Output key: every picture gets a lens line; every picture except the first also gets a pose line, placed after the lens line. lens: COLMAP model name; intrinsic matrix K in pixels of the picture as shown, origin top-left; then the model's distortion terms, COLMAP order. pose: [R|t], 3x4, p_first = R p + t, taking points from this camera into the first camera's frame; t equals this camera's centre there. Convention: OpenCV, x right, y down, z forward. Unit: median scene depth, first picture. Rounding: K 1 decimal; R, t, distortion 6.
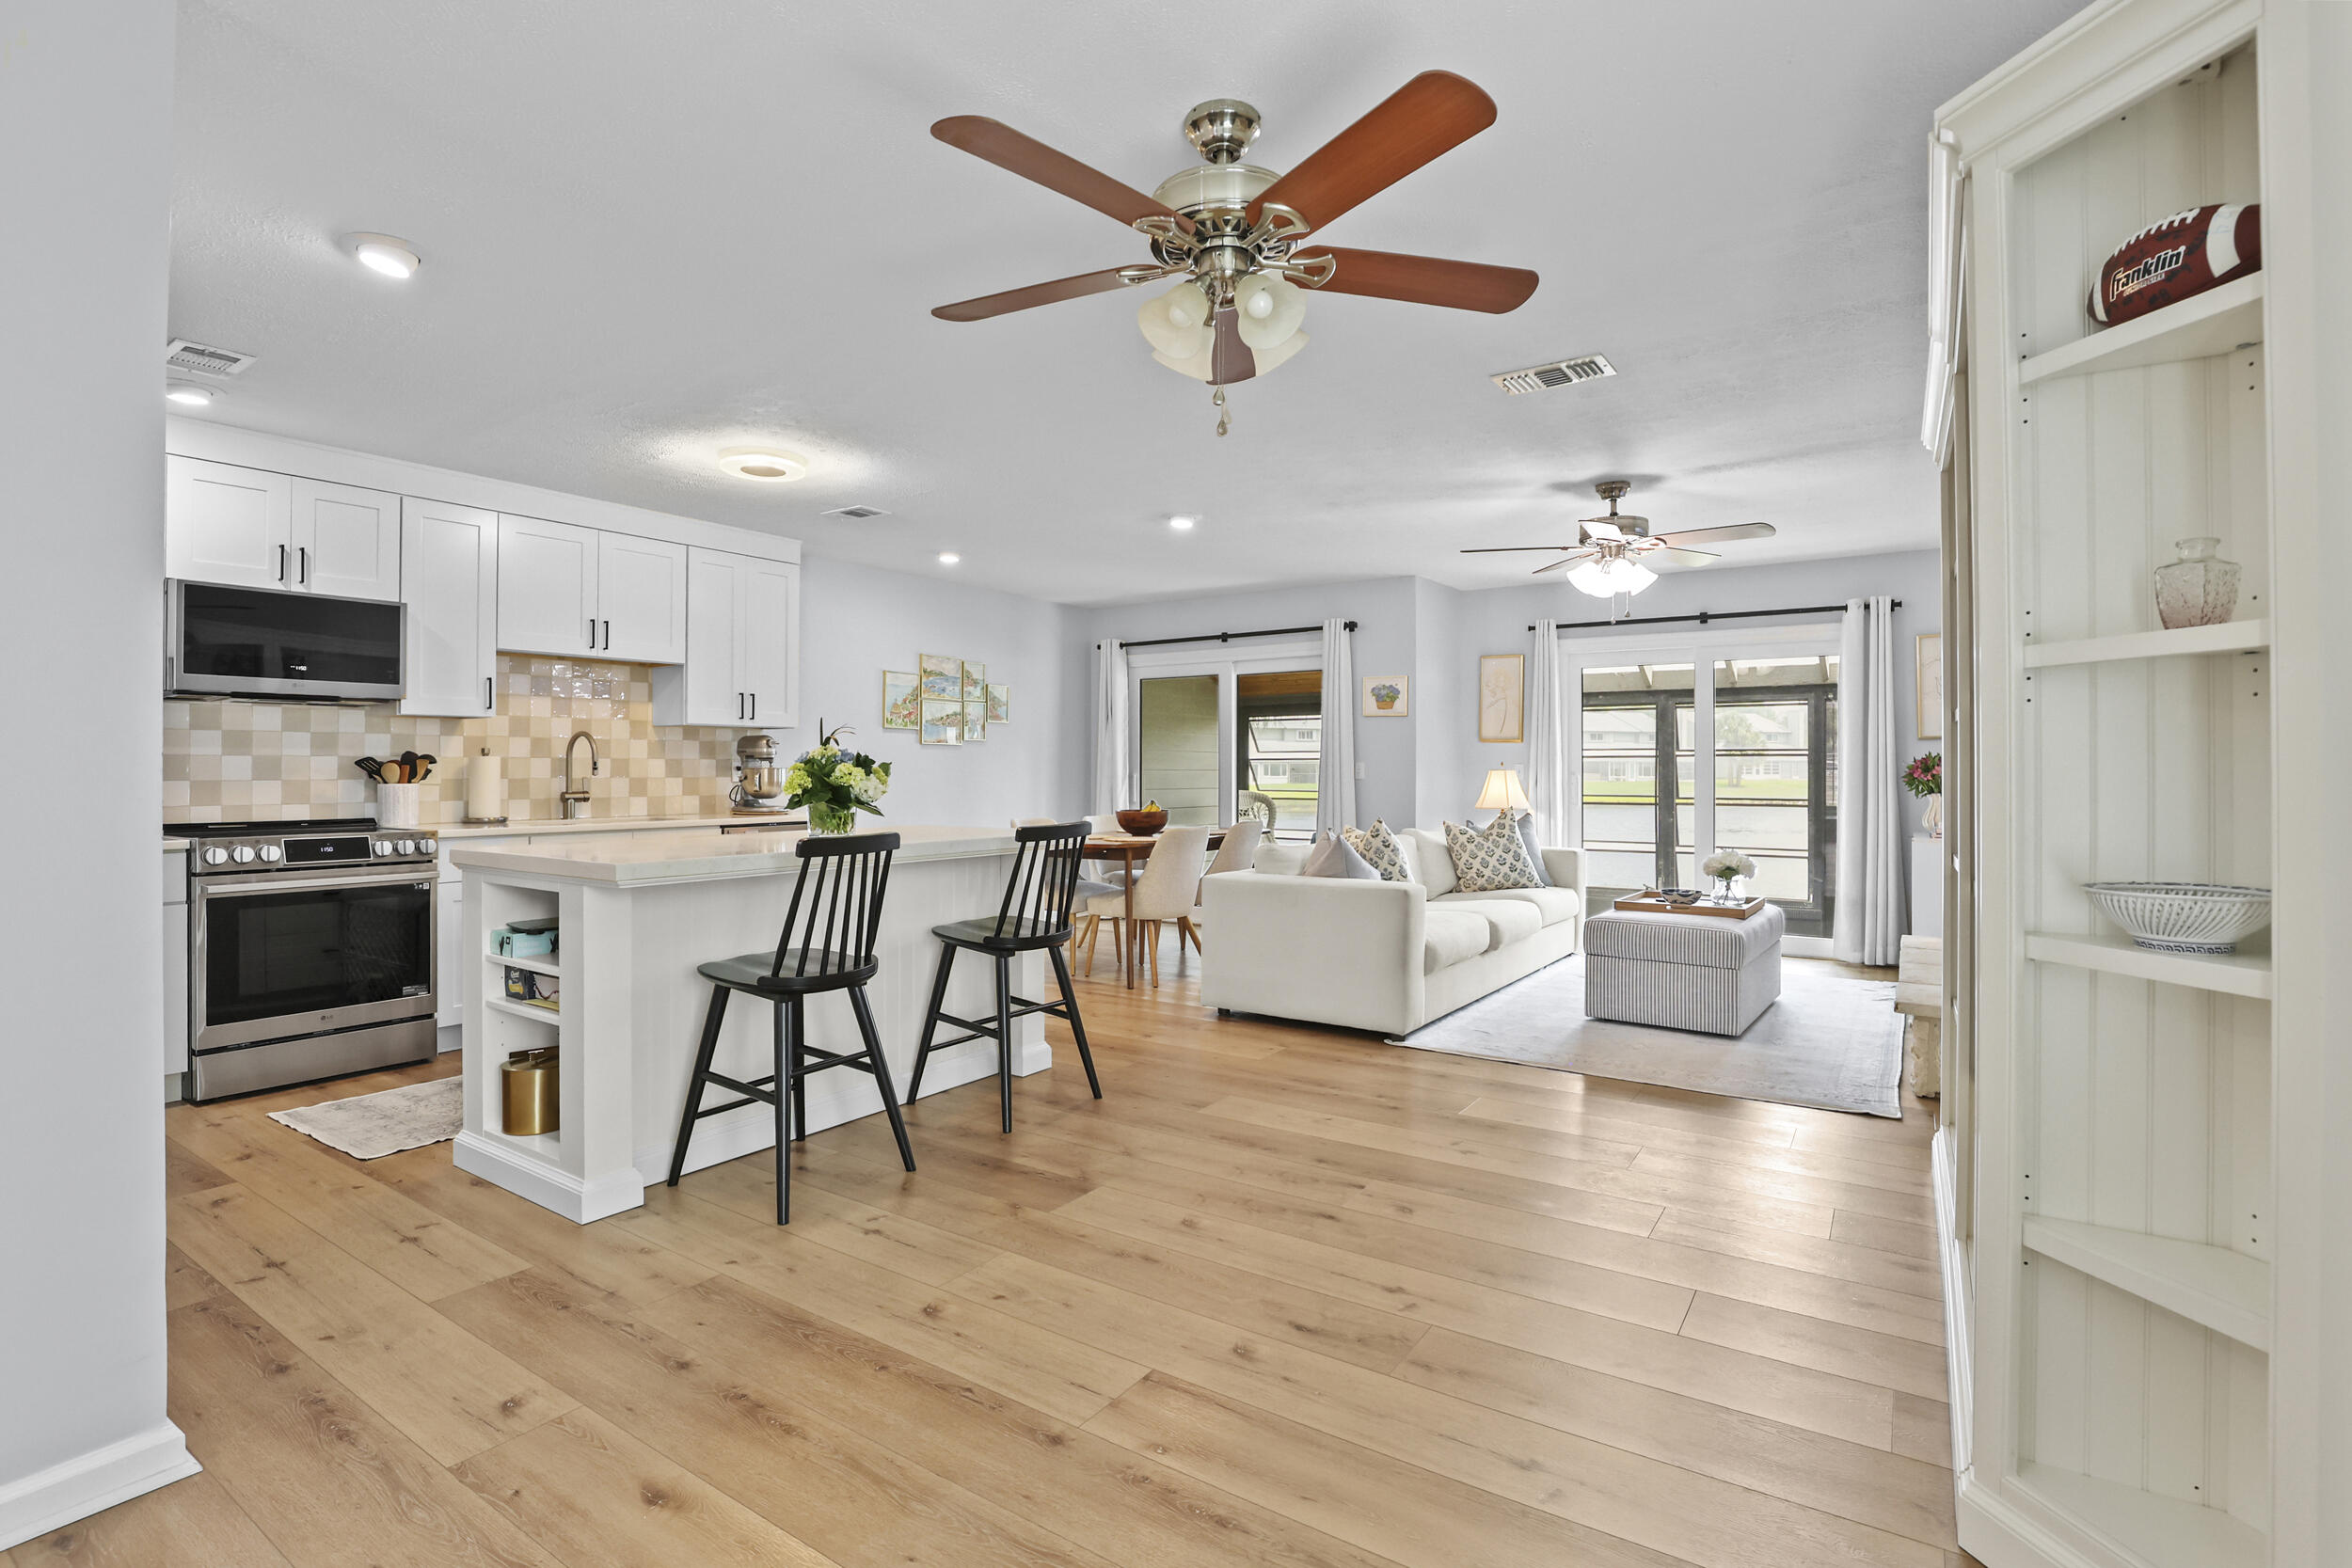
lens RADIAL K [[1091.5, 0, 1172.9], [0, 1091.5, 754.6], [0, 0, 1]] dist [-0.033946, 0.005787]
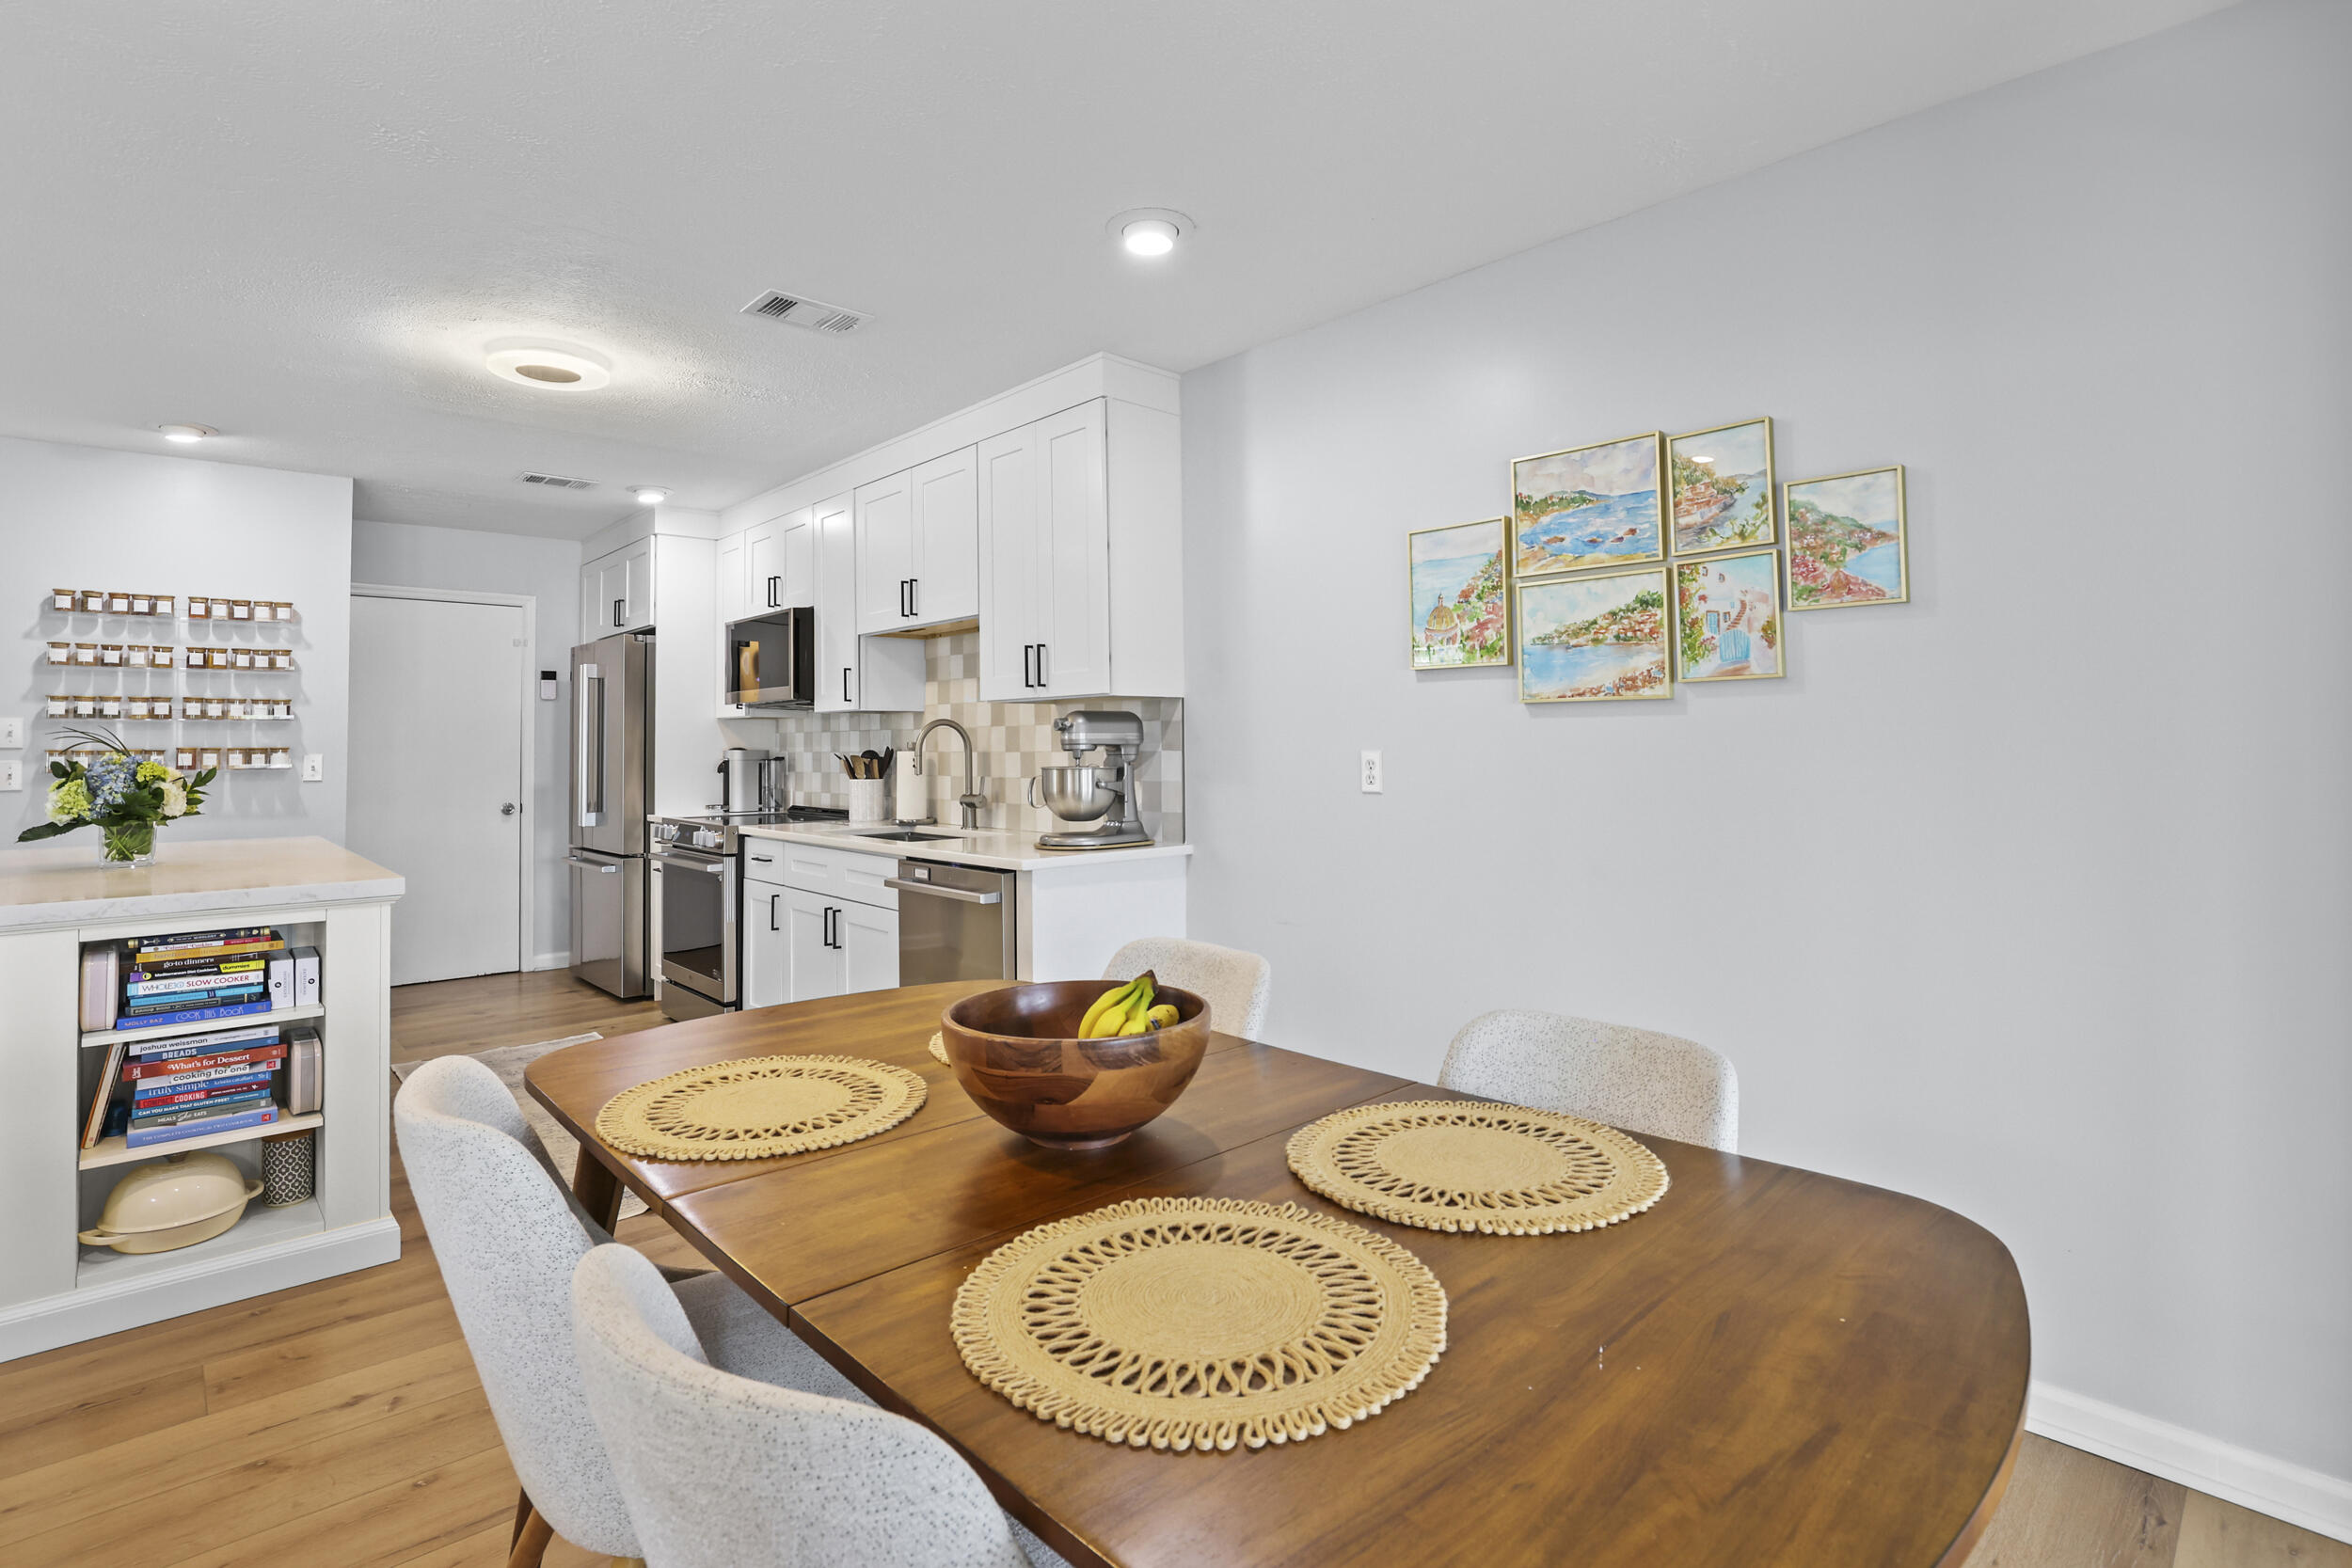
lens RADIAL K [[1111.6, 0, 1195.1], [0, 1111.6, 704.1], [0, 0, 1]] dist [-0.030953, 0.000225]
pose [[-0.216235, -0.032980, -0.975784, 0.216921], [0.020355, 0.999060, -0.038277, 0.002538], [0.976129, -0.028139, -0.215360, 1.369139]]
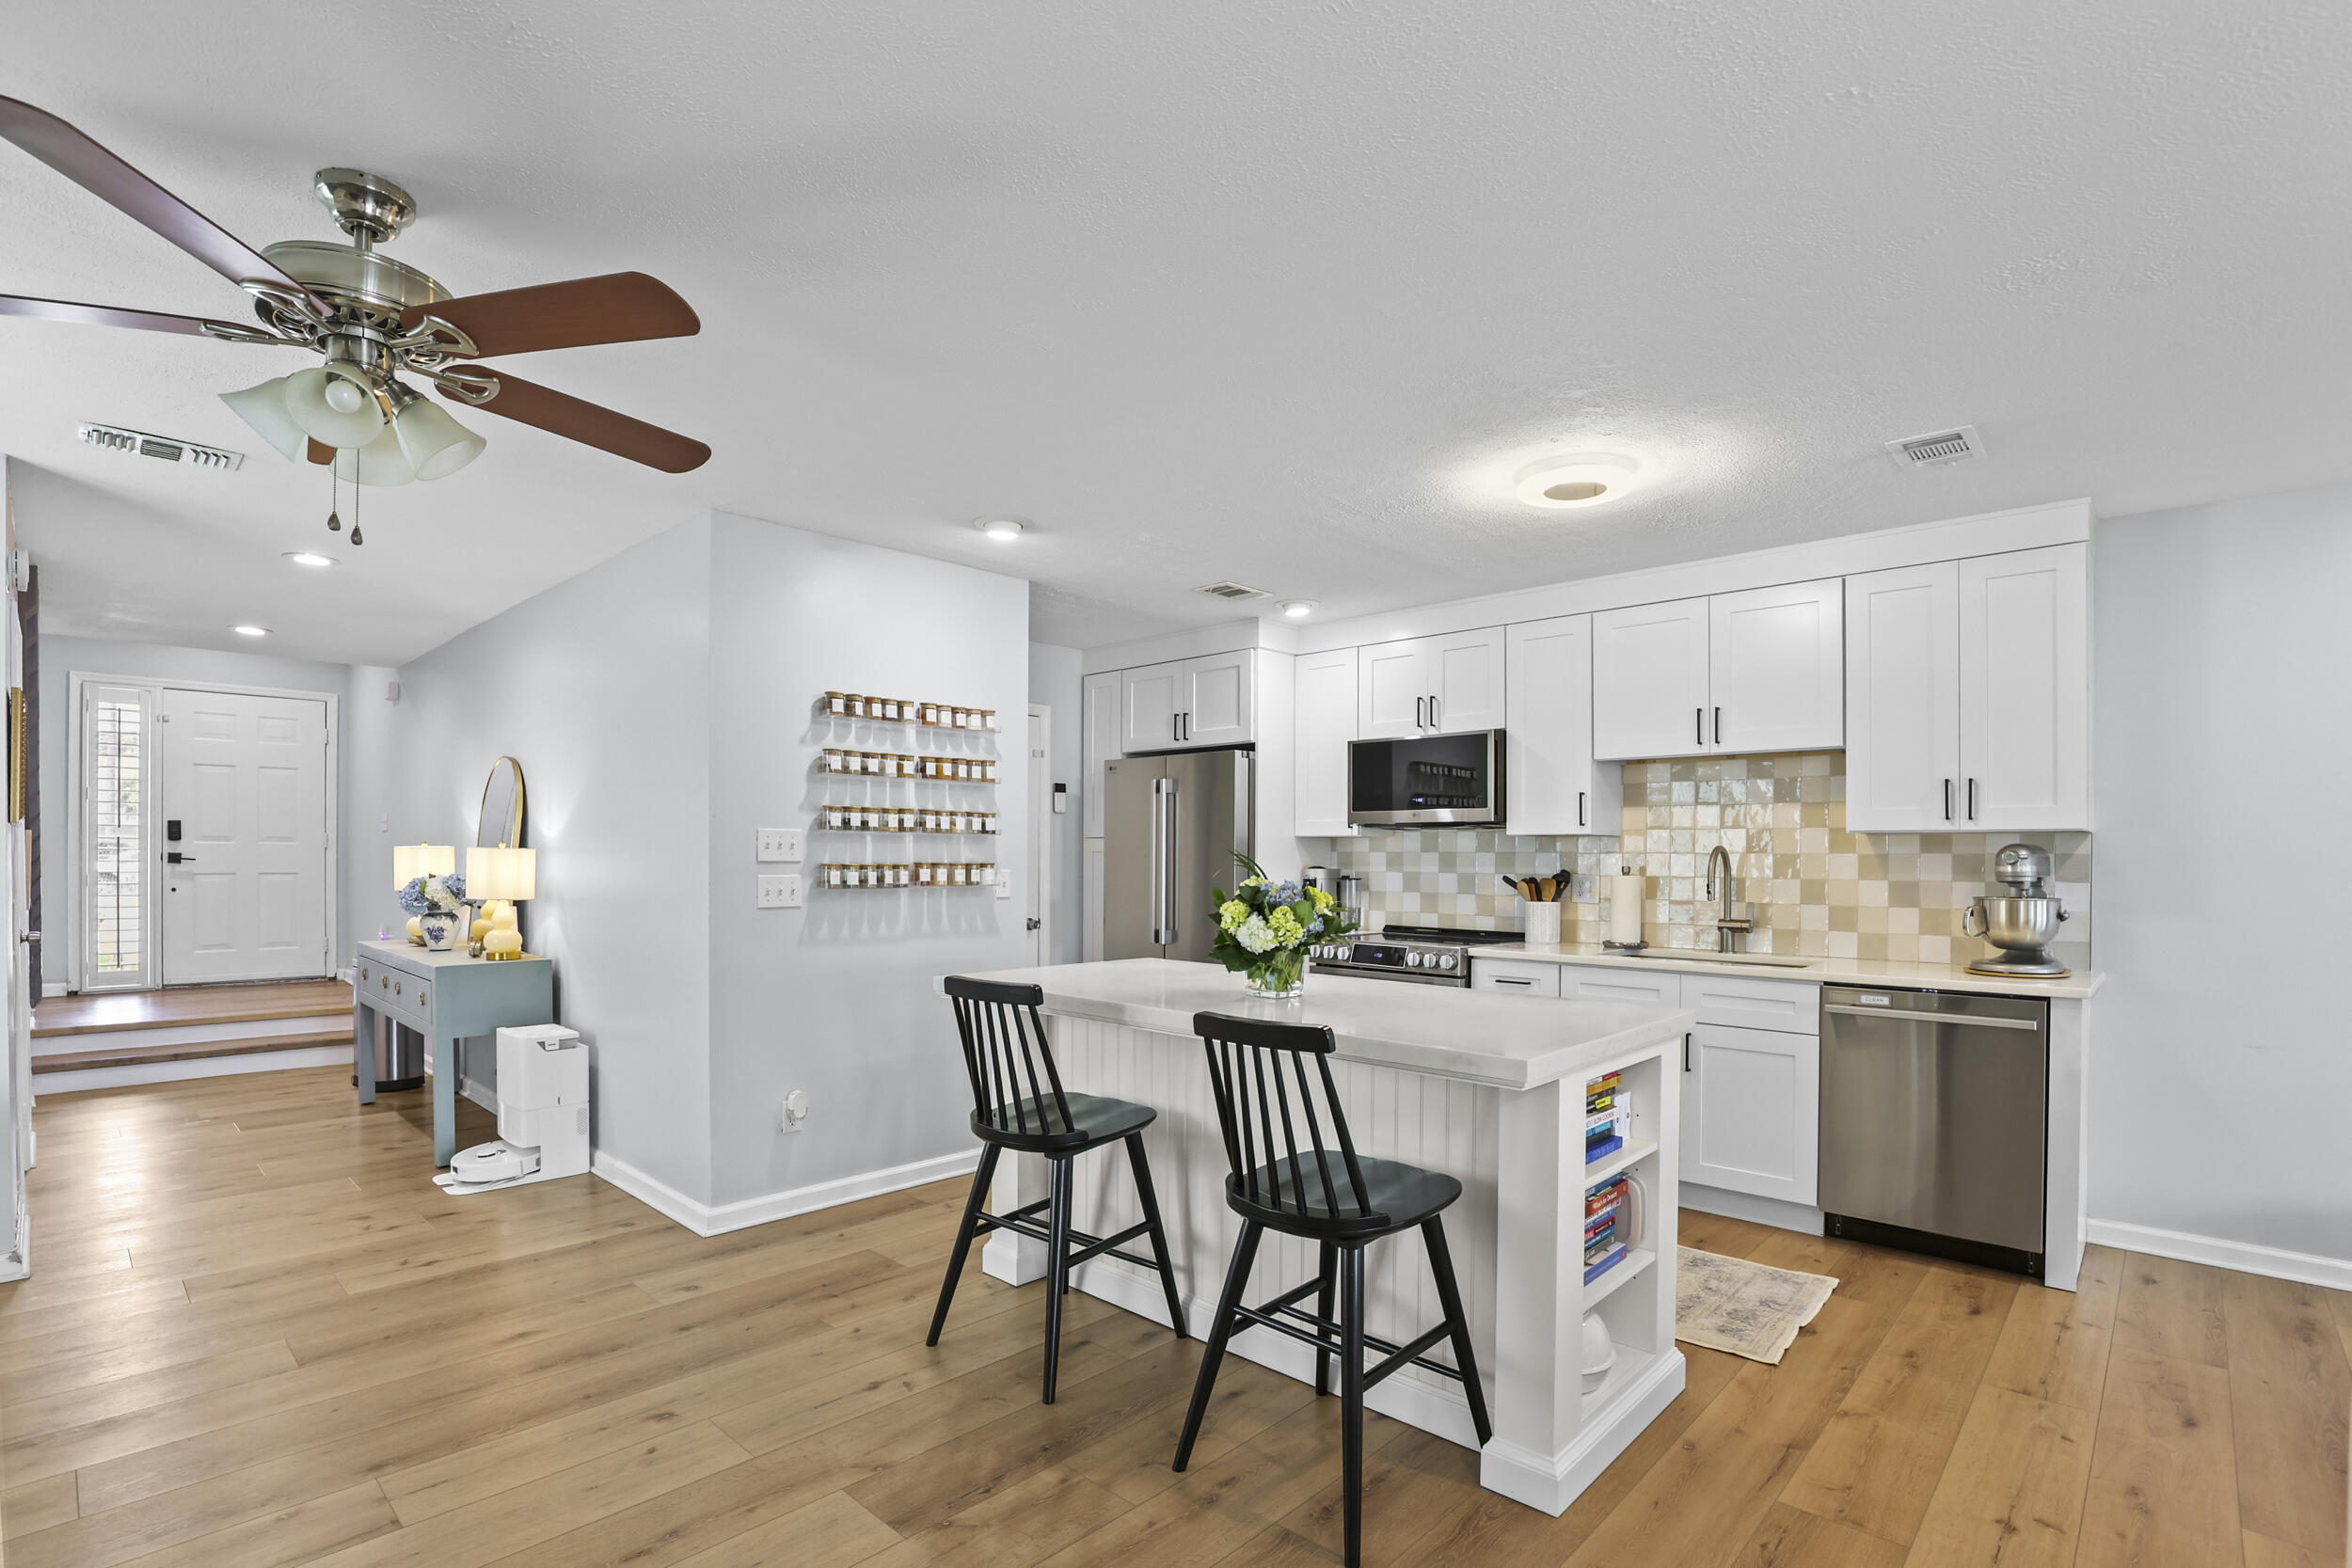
lens RADIAL K [[1091.5, 0, 1182.4], [0, 1091.5, 850.5], [0, 0, 1]] dist [-0.033946, 0.005787]
pose [[-0.162976, -0.007579, -0.986601, 0.325337], [0.003949, 0.999957, -0.008334, -0.012864], [0.986622, -0.005254, -0.162939, 0.740022]]
